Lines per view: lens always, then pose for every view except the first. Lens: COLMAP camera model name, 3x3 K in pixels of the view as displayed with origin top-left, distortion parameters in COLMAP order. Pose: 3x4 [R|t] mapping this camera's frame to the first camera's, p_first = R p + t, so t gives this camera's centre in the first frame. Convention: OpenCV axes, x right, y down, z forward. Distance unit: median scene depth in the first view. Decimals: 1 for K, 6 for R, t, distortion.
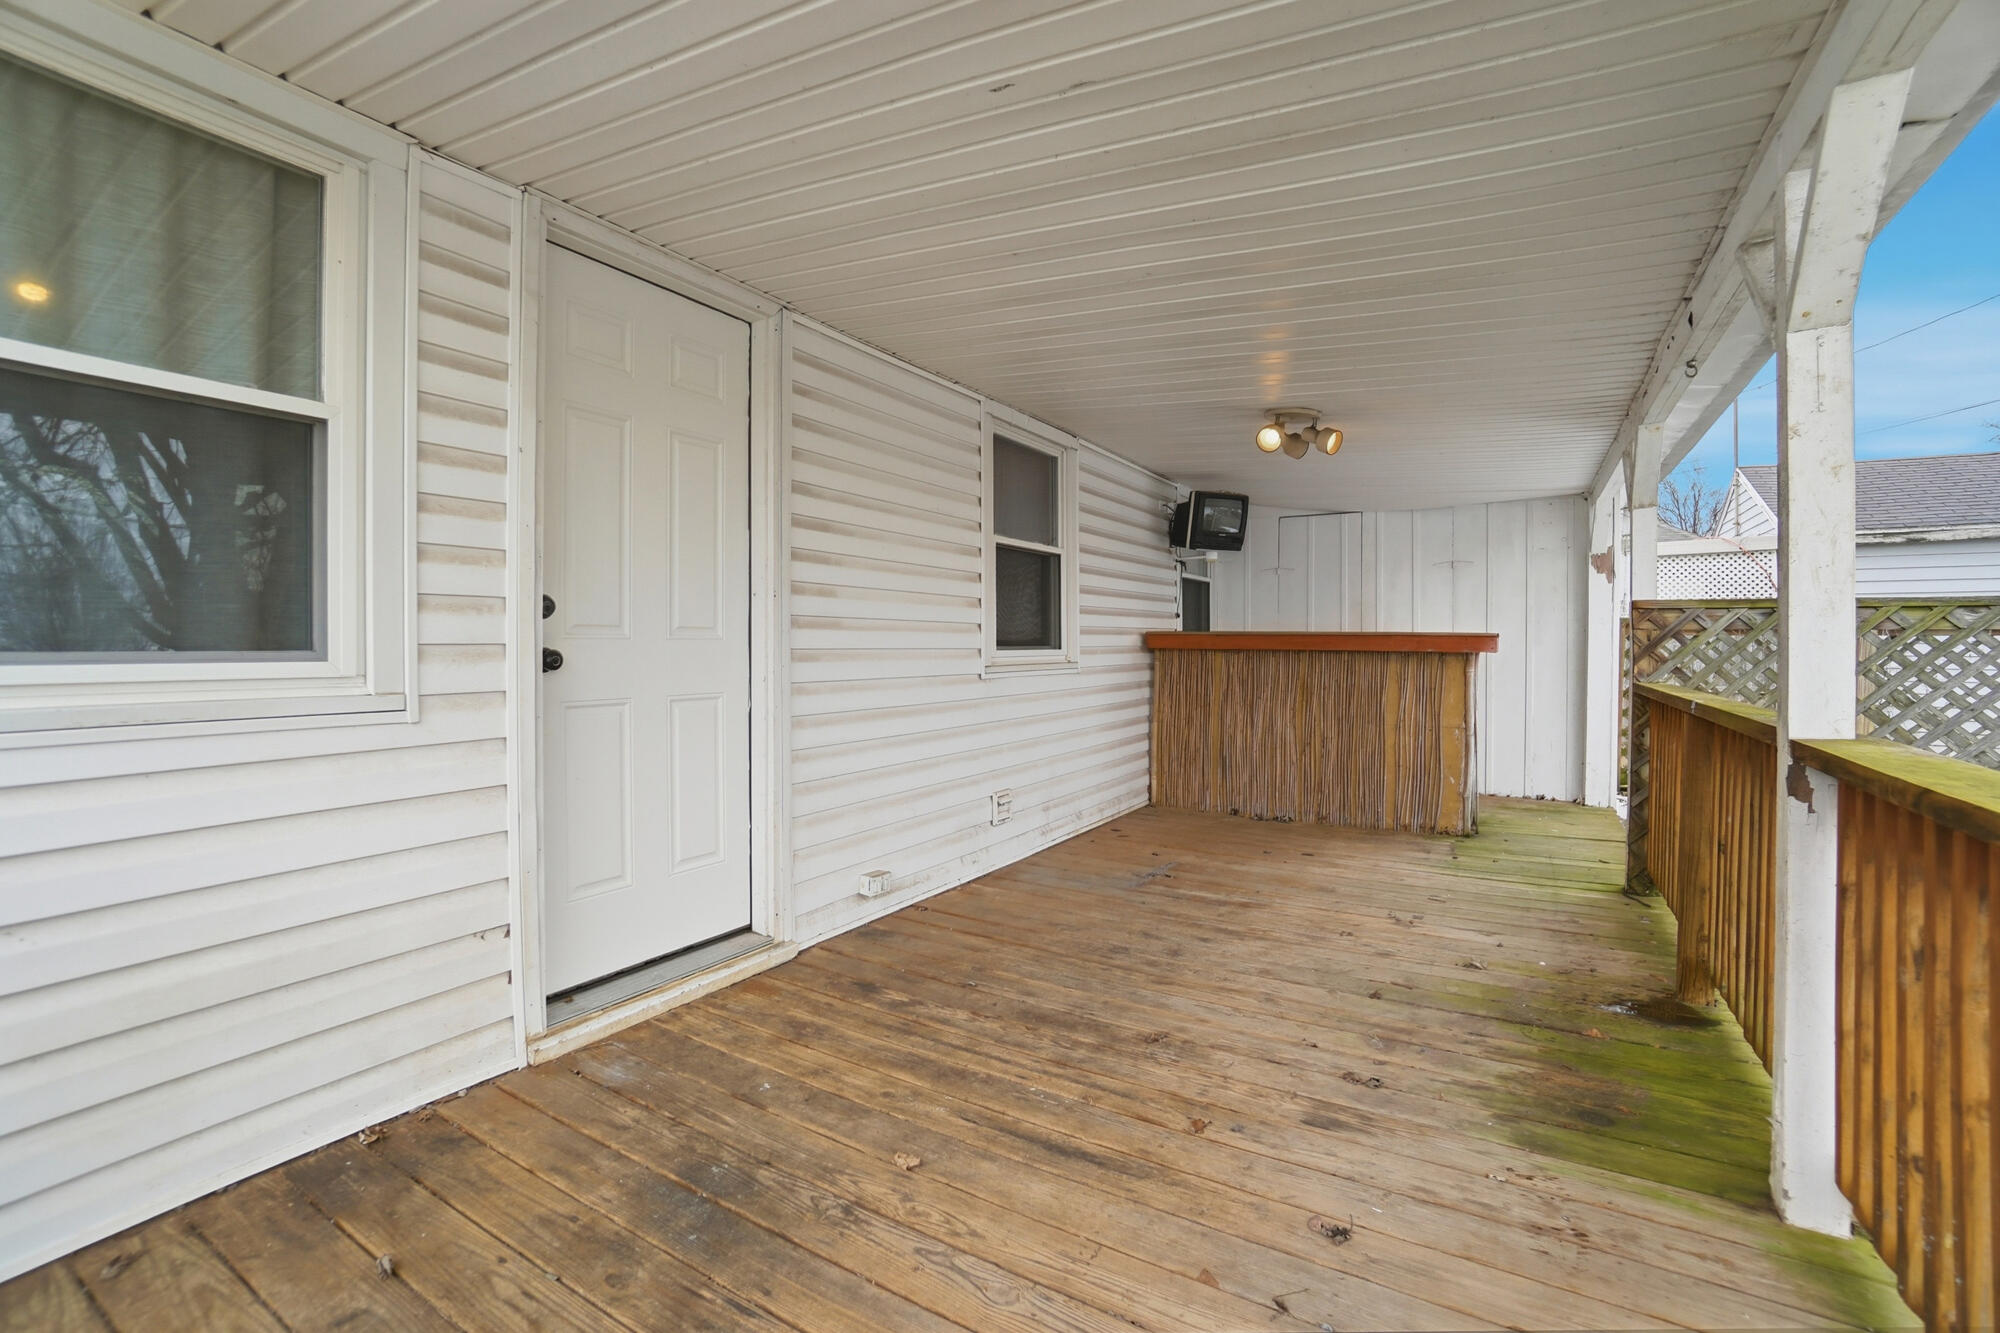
lens RADIAL K [[892.2, 0, 961.3], [0, 892.2, 658.7], [0, 0, 1]] dist [-0.057748, 0.019174]
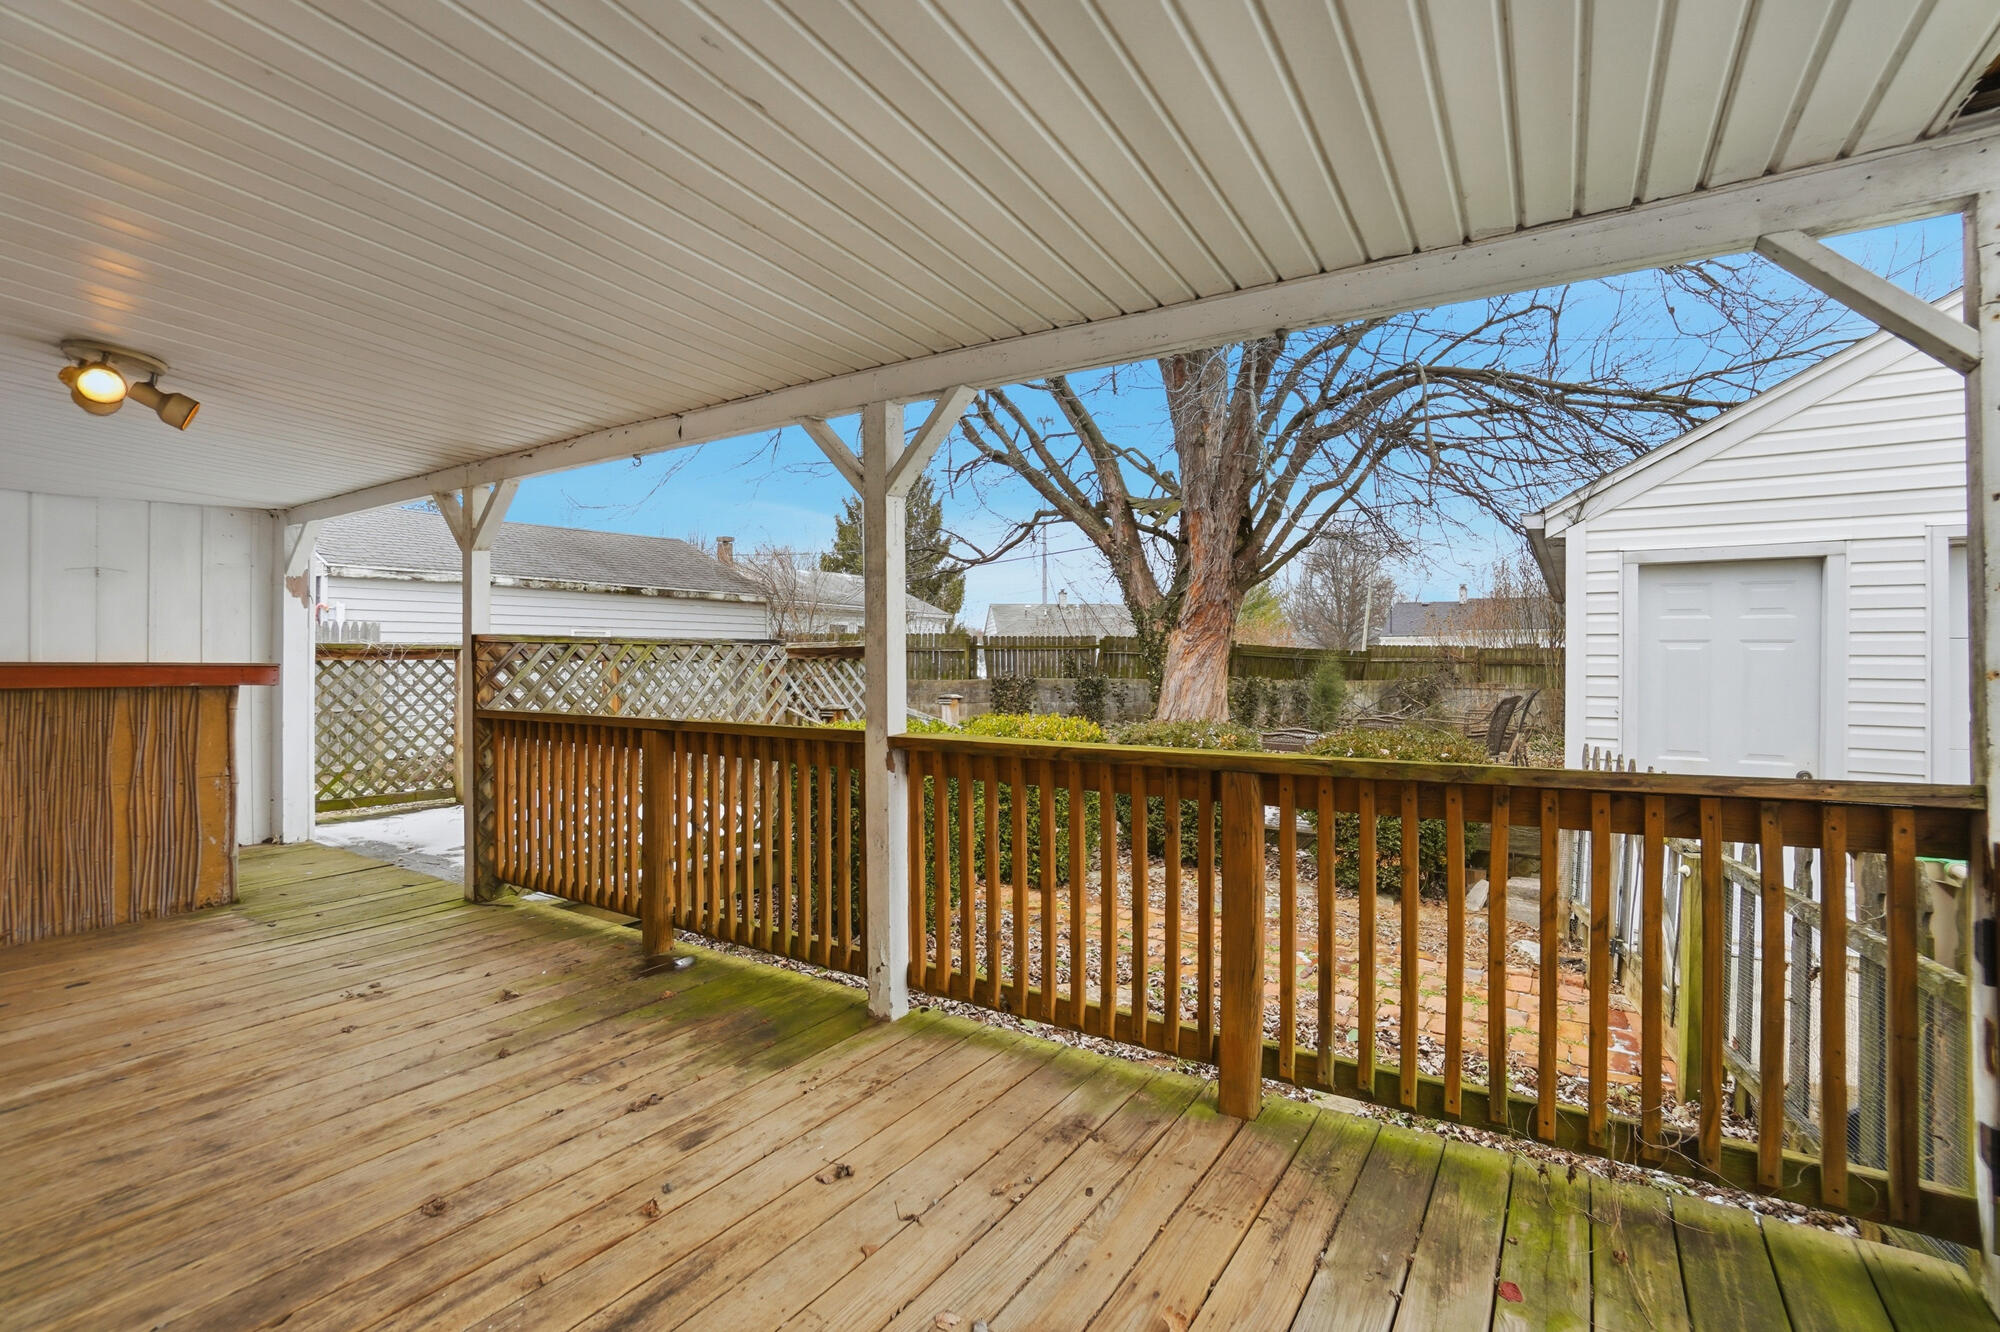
lens RADIAL K [[929.7, 0, 1000.0], [0, 929.7, 666.0], [0, 0, 1]] dist [-0.060871, 0.023346]
pose [[0.012388, -0.012383, 0.999847, -0.361278], [0.021305, 0.999700, 0.012118, -0.026305], [-0.999696, 0.021151, 0.012649, 0.319094]]
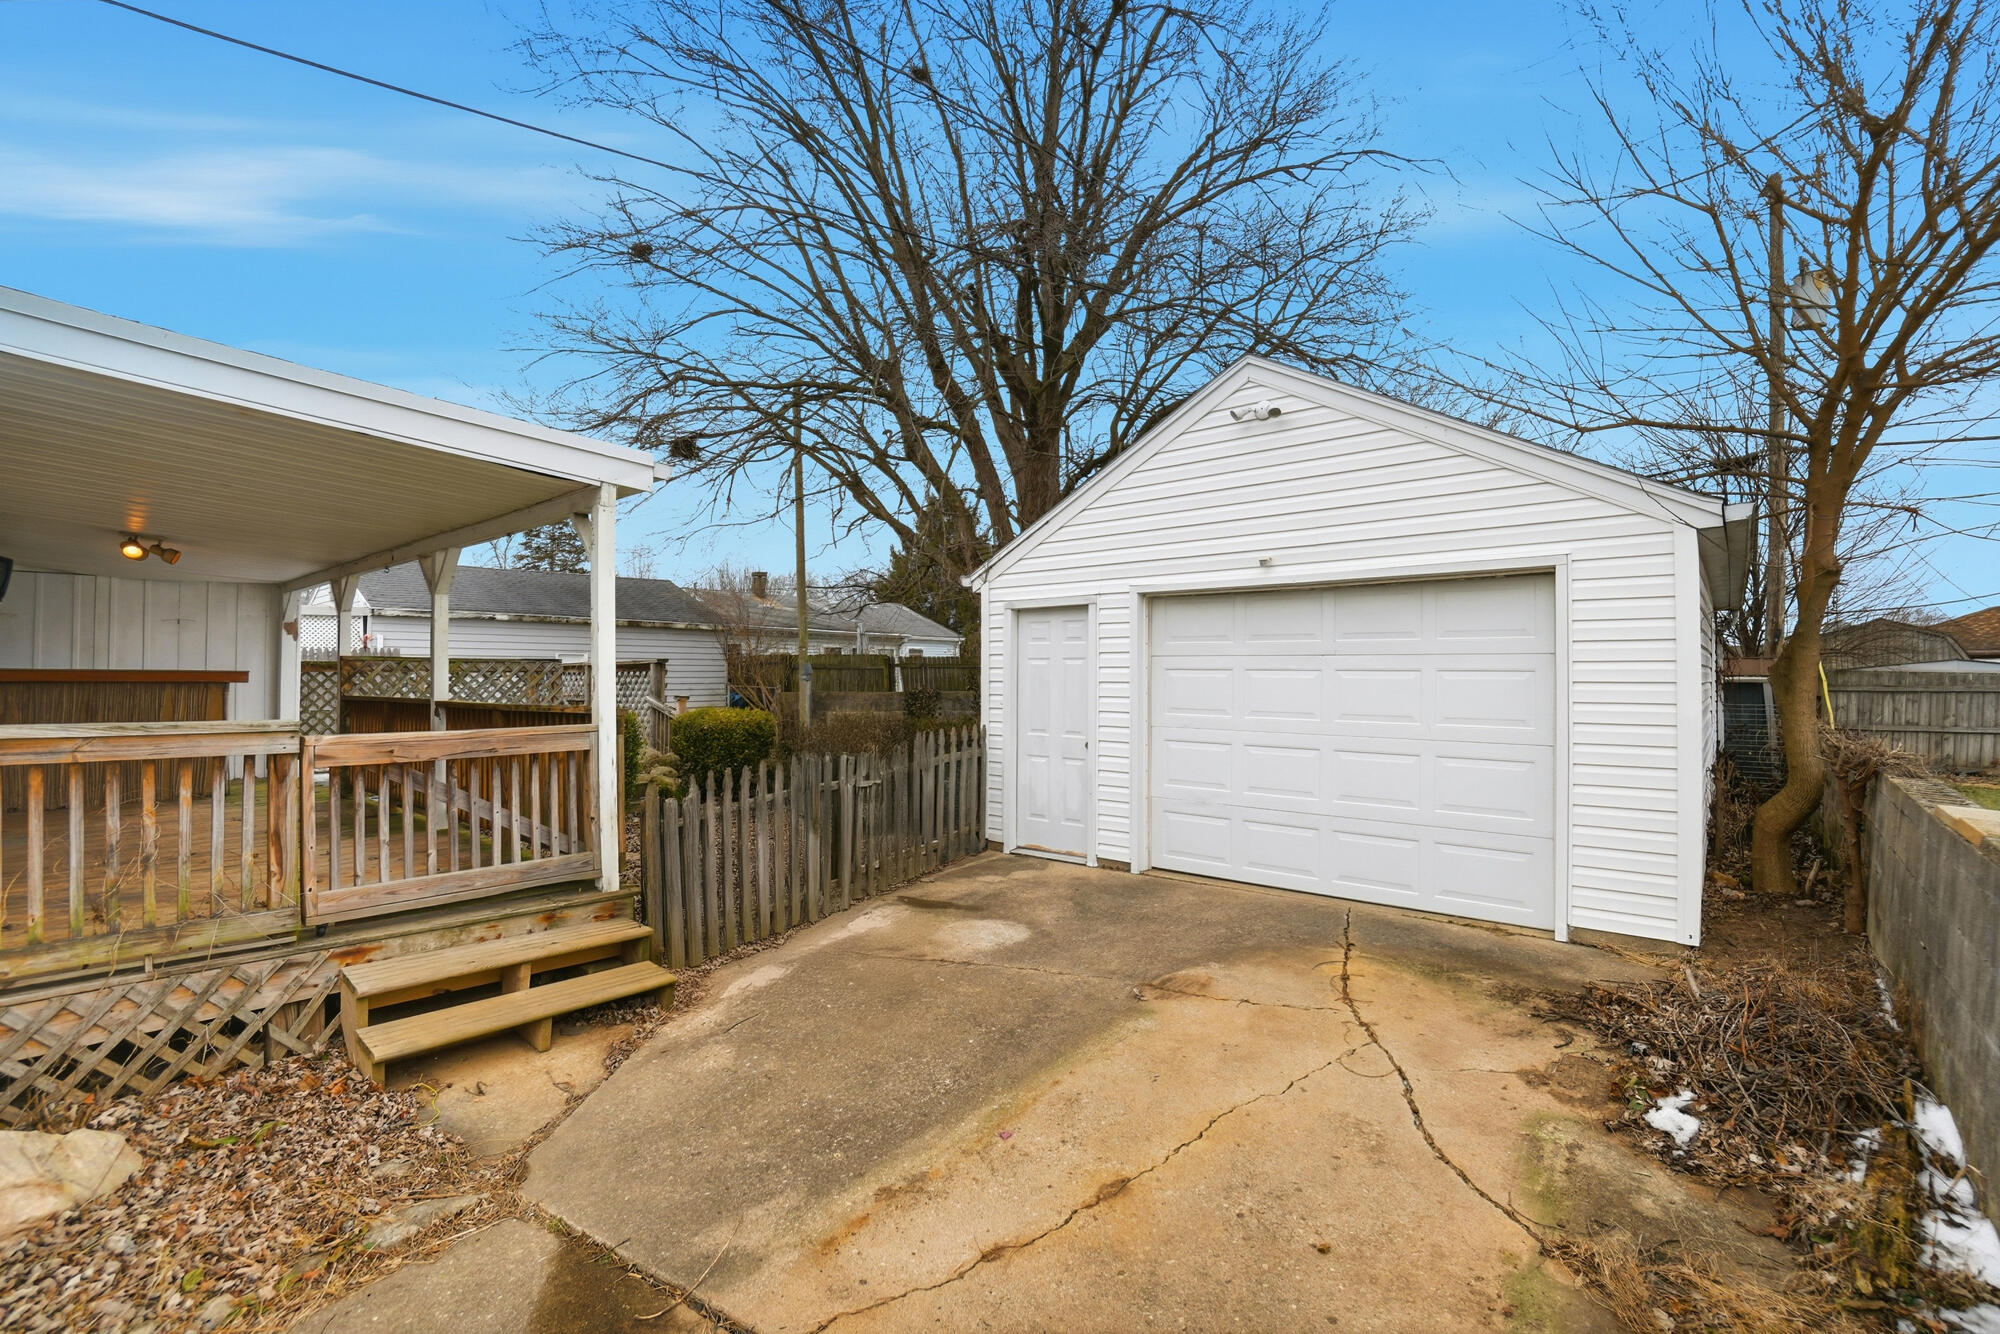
lens RADIAL K [[928.7, 0, 976.3], [0, 928.7, 712.5], [0, 0, 1]] dist [-0.003254, -0.000530]
pose [[0.177535, -0.039357, 0.983327, -1.117163], [0.020286, 0.999134, 0.036327, 0.016862], [-0.983905, 0.013499, 0.178179, -0.860096]]
